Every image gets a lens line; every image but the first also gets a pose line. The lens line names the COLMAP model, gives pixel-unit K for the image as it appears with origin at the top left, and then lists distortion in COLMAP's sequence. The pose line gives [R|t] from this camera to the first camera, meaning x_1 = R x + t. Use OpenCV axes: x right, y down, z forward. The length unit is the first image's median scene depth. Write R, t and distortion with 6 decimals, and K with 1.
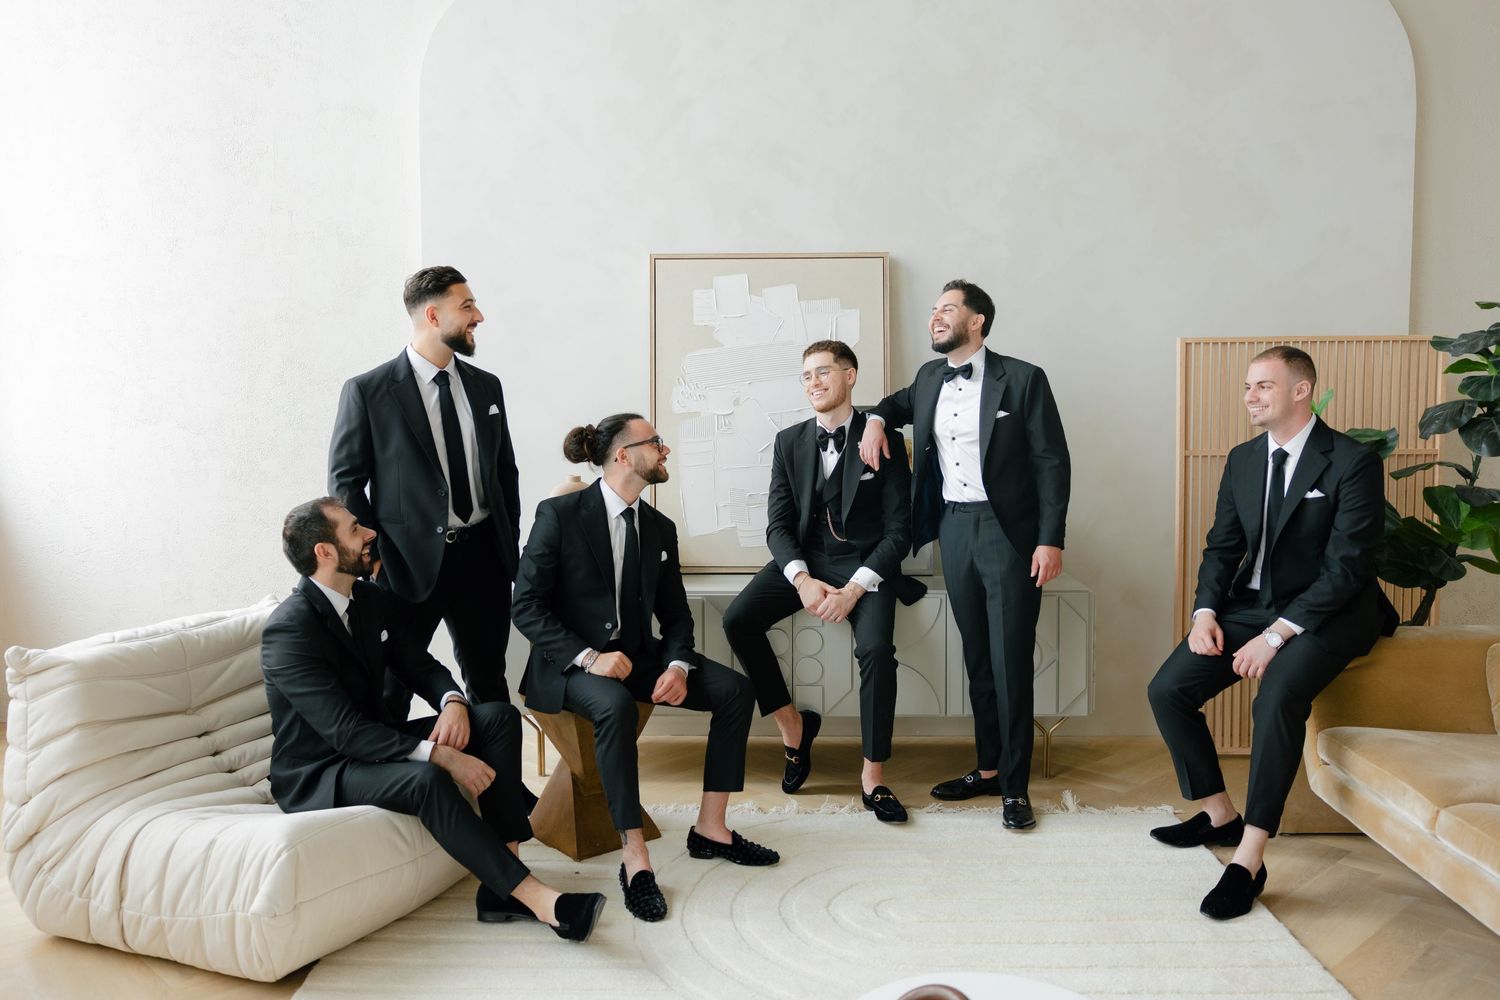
lens RADIAL K [[1247.7, 0, 740.4], [0, 1247.7, 465.5], [0, 0, 1]] dist [-0.002699, -0.001370]
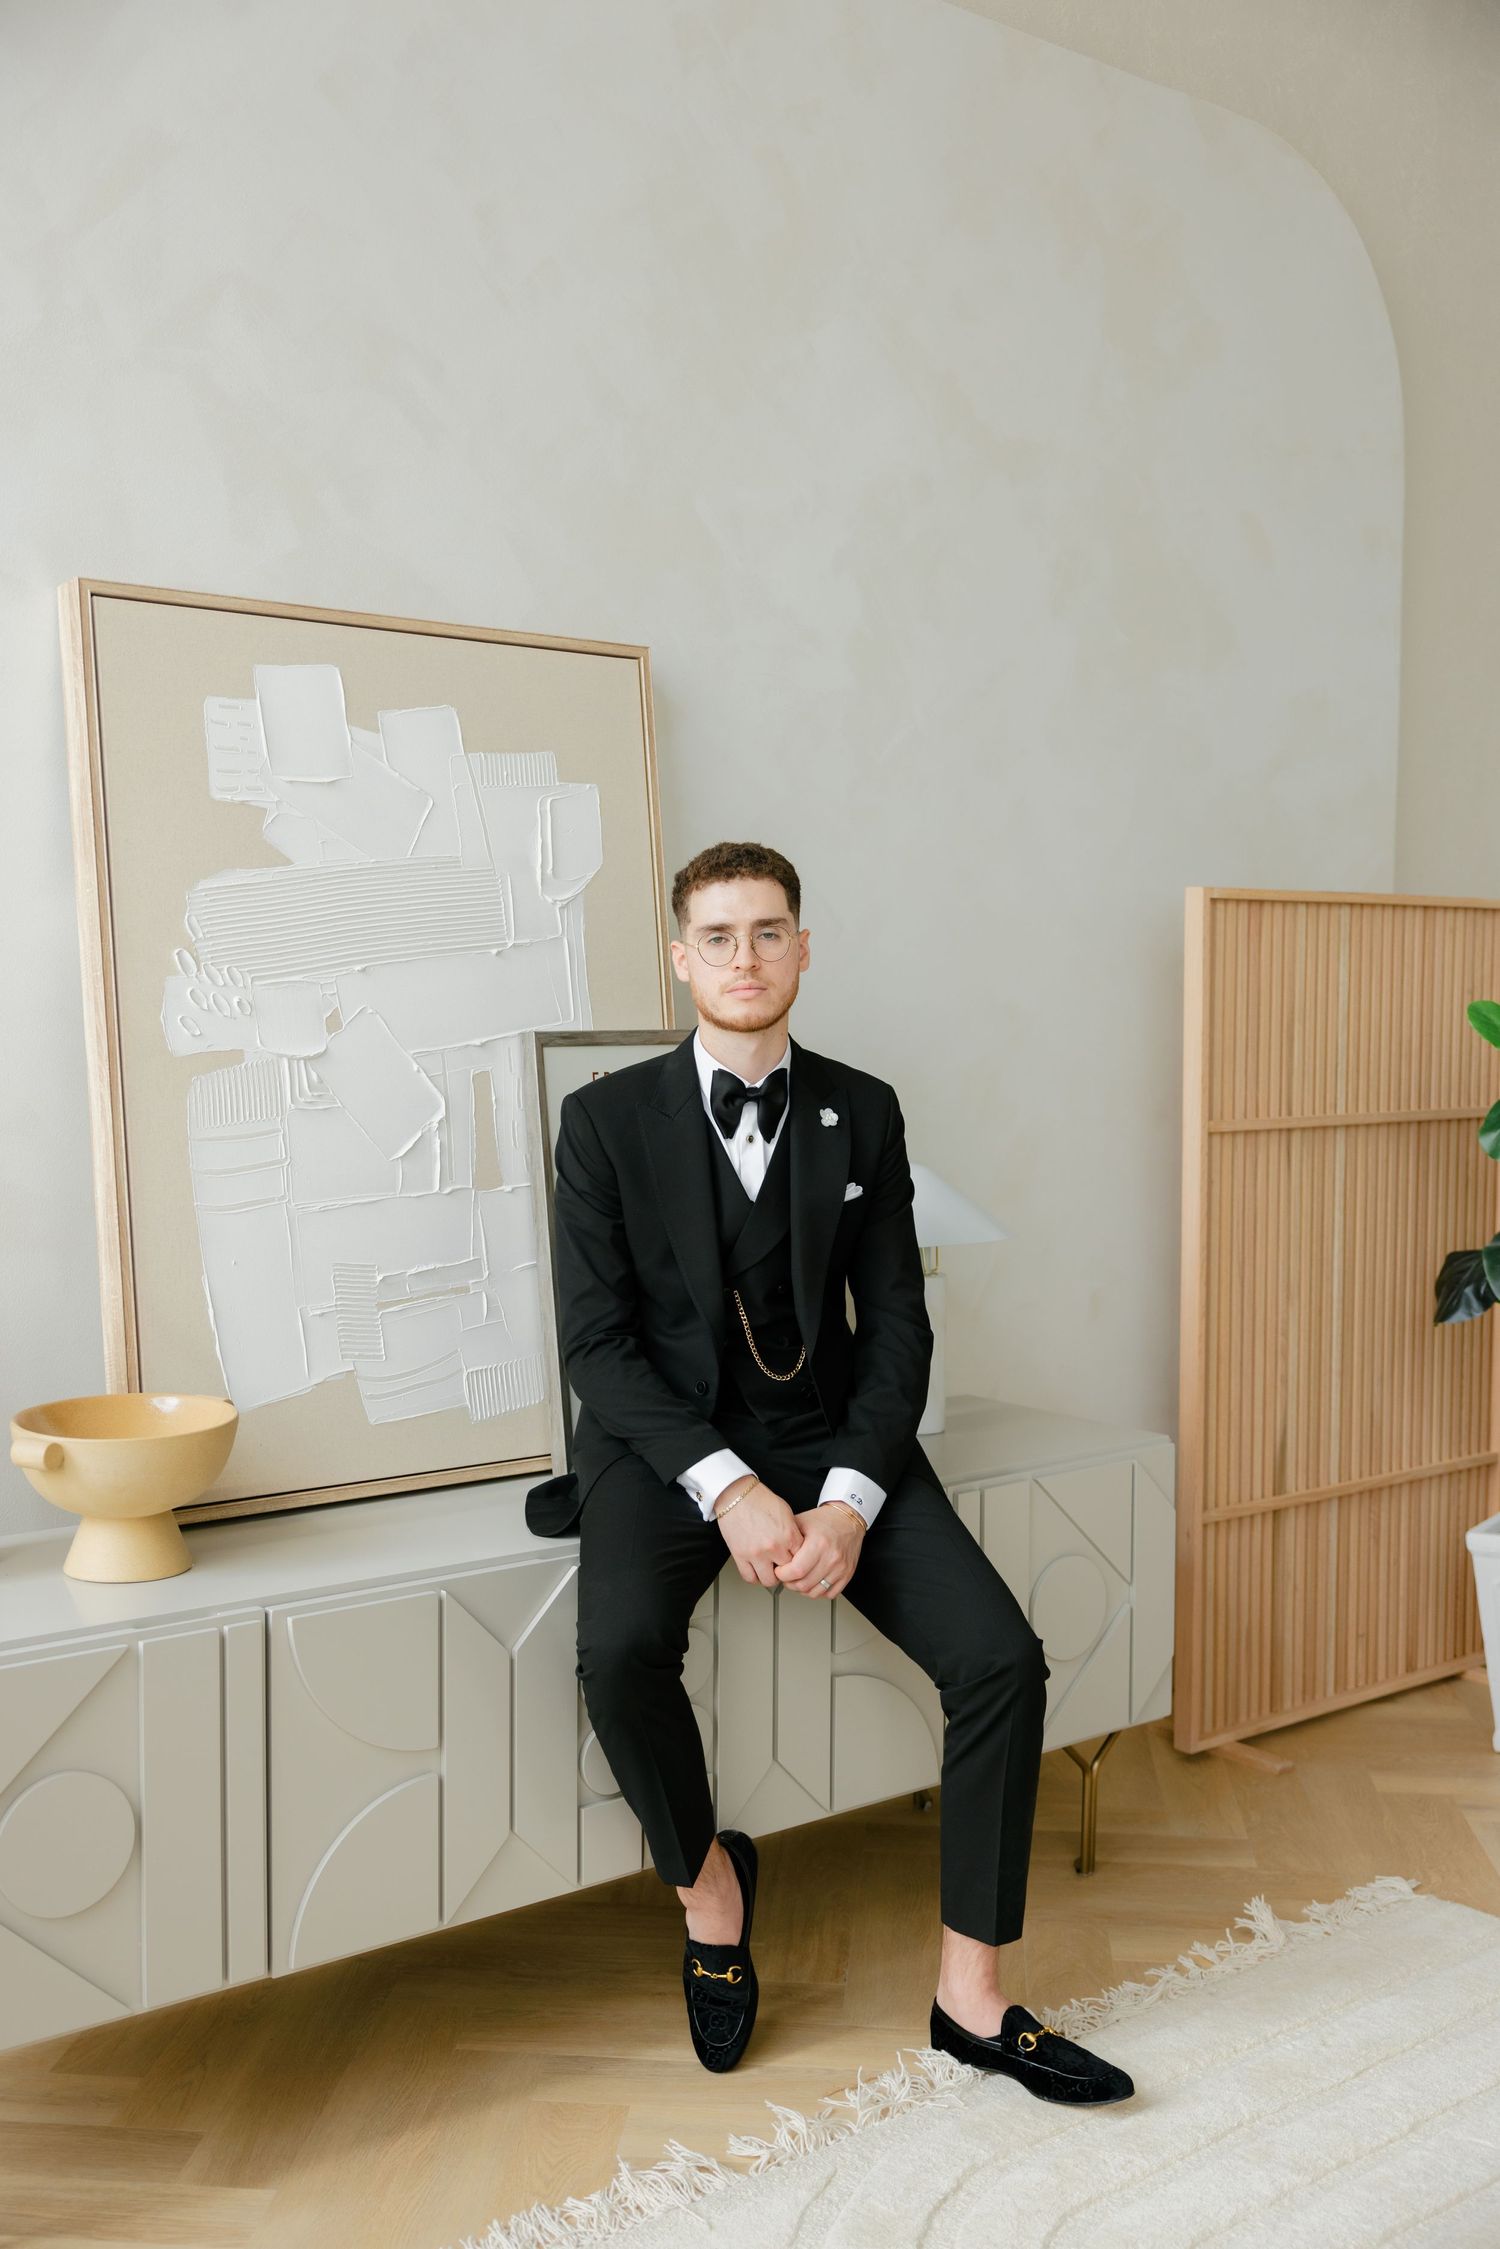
lens RADIAL K [[2265.5, 0, 706.6], [0, 2265.5, 1154.9], [0, 0, 1]] dist [0.004060, 0.000000]
pose [[0.770775, -0.037021, 0.636031, -0.361139], [0.040795, 0.999130, 0.008718, -0.015398], [-0.635800, 0.019227, 0.771615, 0.466579]]
